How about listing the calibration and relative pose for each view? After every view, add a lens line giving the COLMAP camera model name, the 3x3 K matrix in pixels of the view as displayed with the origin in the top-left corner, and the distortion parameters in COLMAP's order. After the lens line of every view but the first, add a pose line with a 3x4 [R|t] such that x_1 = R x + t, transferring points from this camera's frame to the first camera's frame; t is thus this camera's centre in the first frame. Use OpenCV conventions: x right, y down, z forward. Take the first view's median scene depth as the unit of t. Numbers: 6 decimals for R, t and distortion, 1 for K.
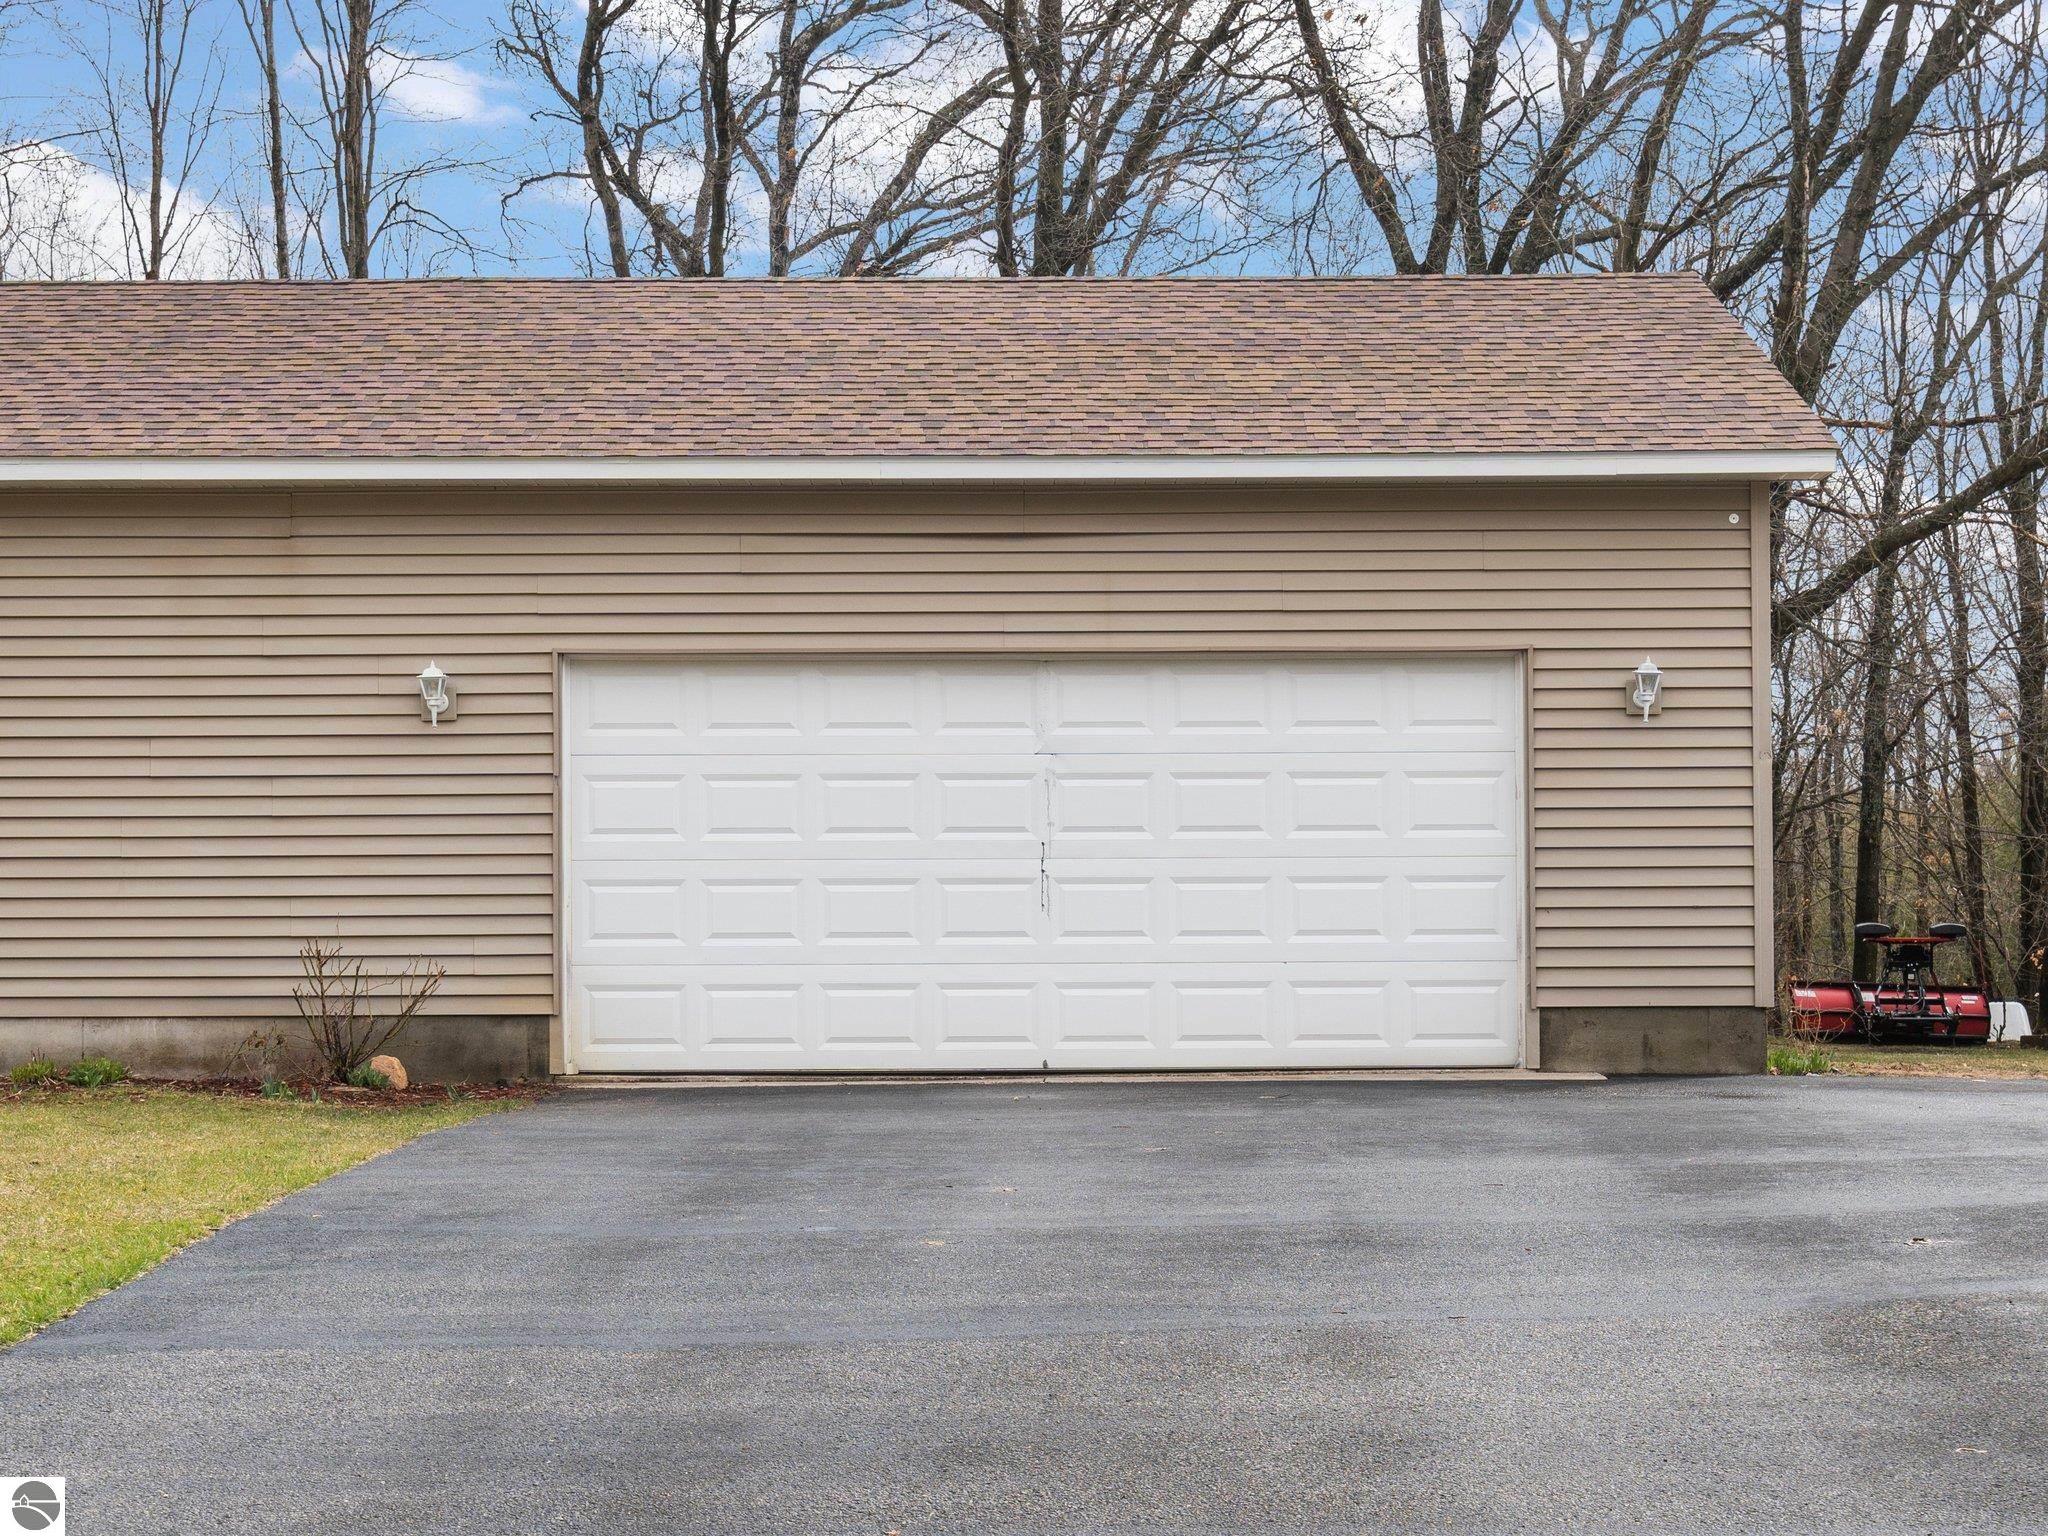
lens RADIAL K [[3391.7, 0, 1109.8], [0, 3391.7, 875.8], [0, 0, 1]] dist [-0.038957, 0.234948]
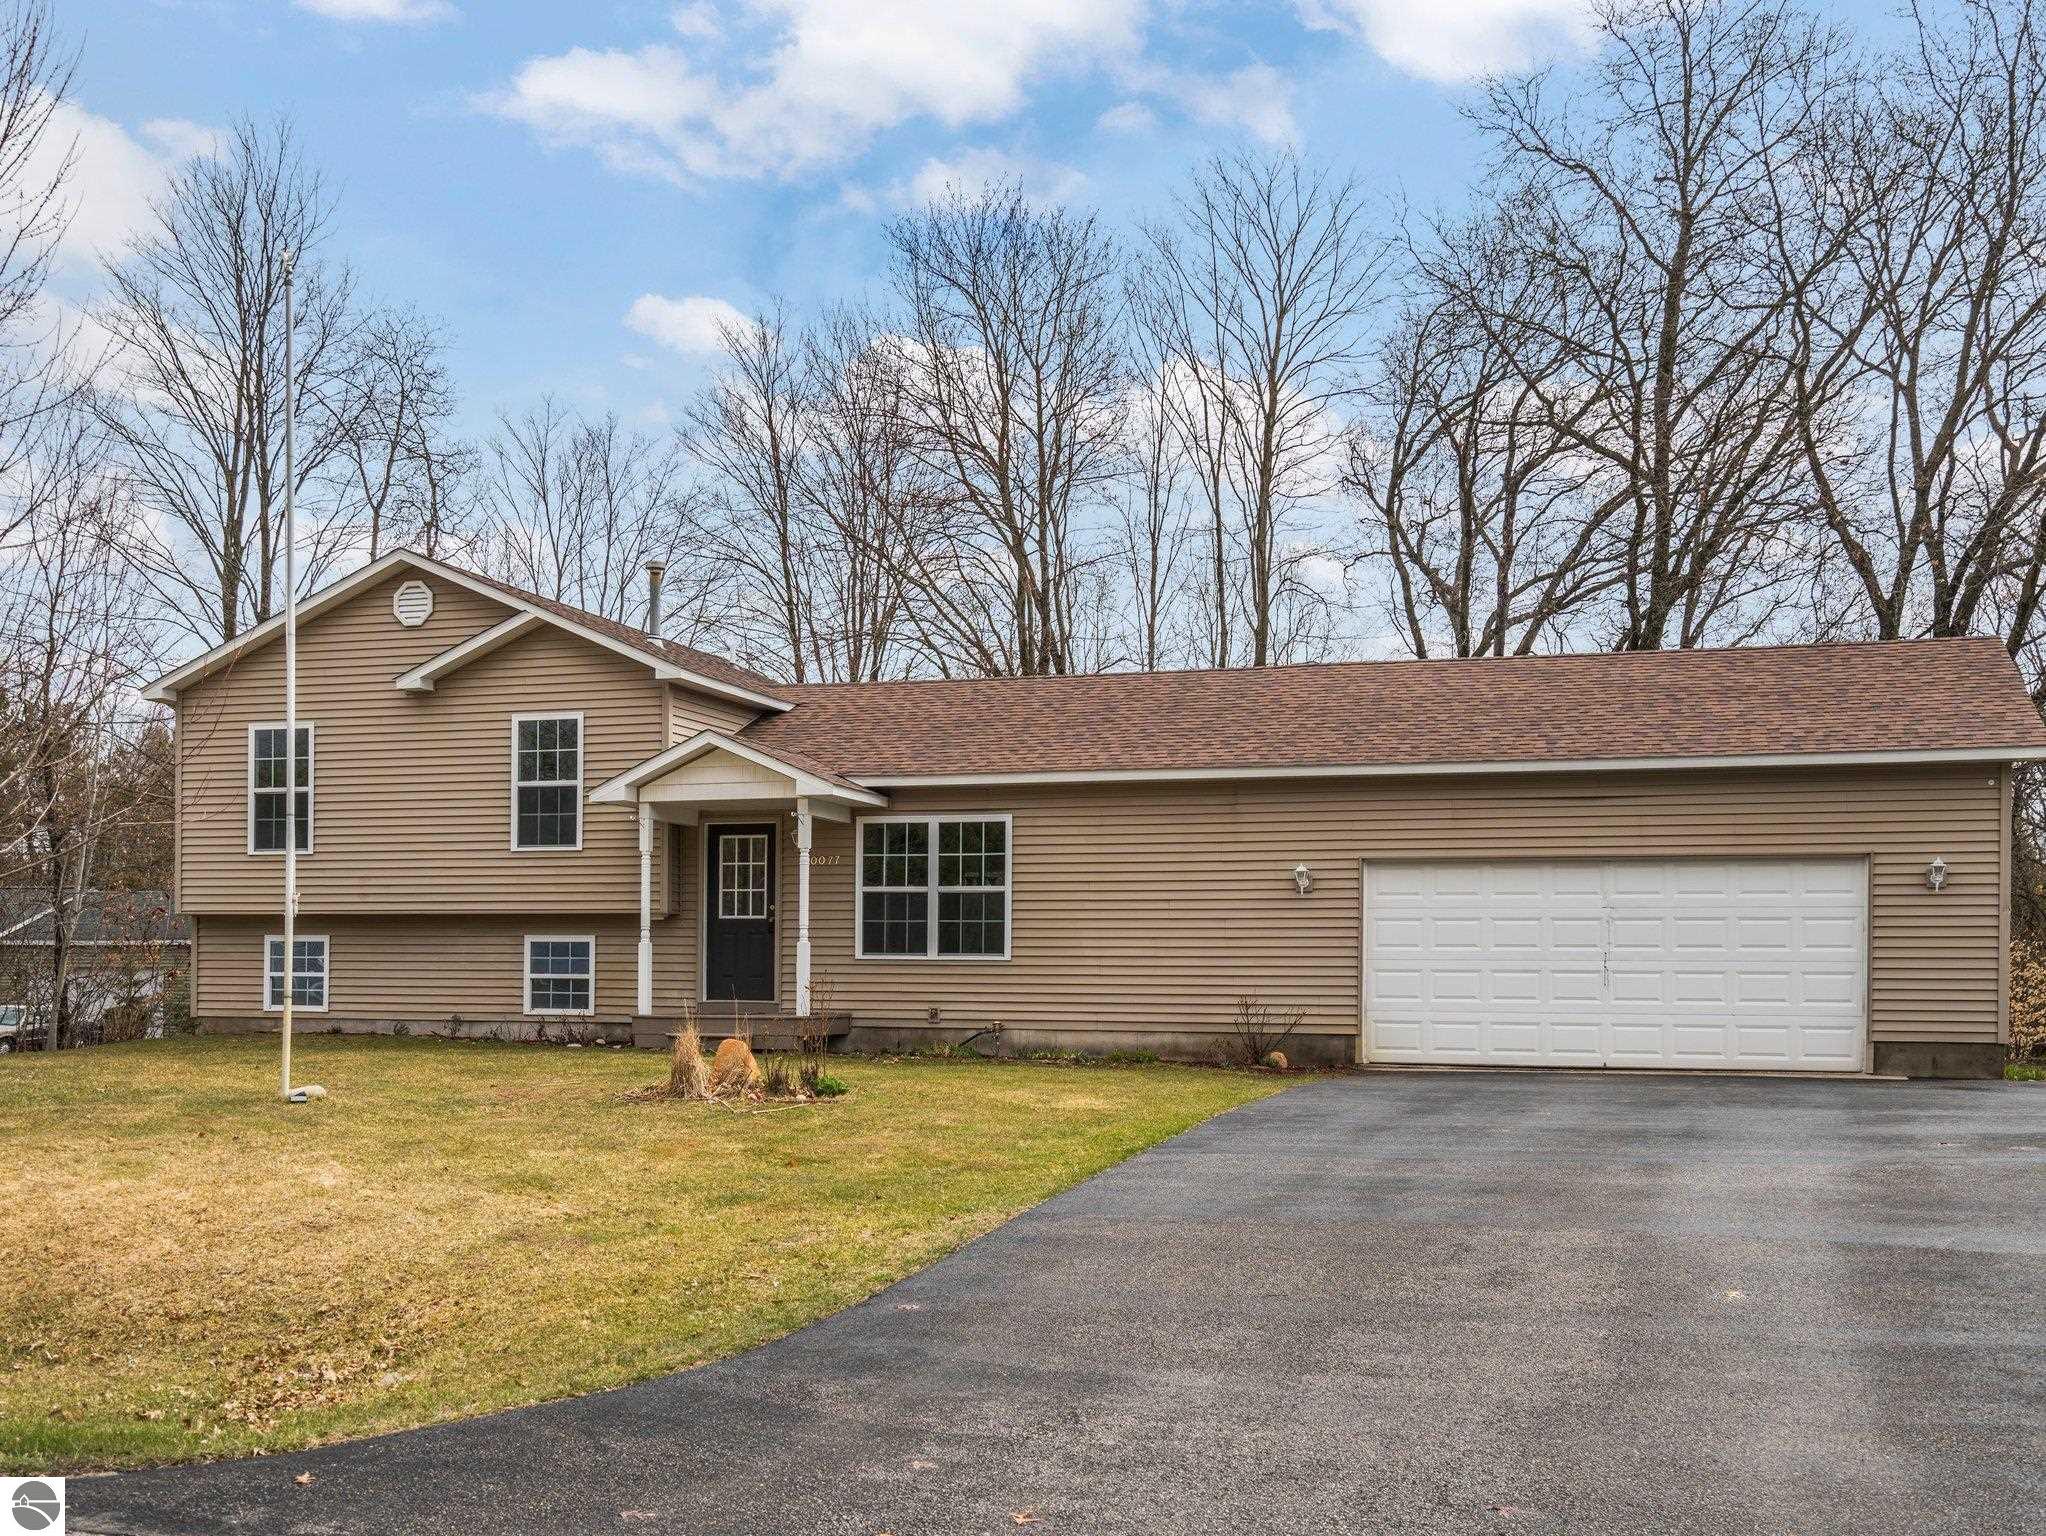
lens RADIAL K [[2084.1, 0, 1026.3], [0, 2084.1, 992.7], [0, 0, 1]] dist [0.008005, -0.010269]
pose [[0.946751, 0.014462, -0.321642, 0.052229], [-0.008086, 0.999744, 0.021150, -0.009512], [0.321865, -0.017423, 0.946625, -0.263636]]
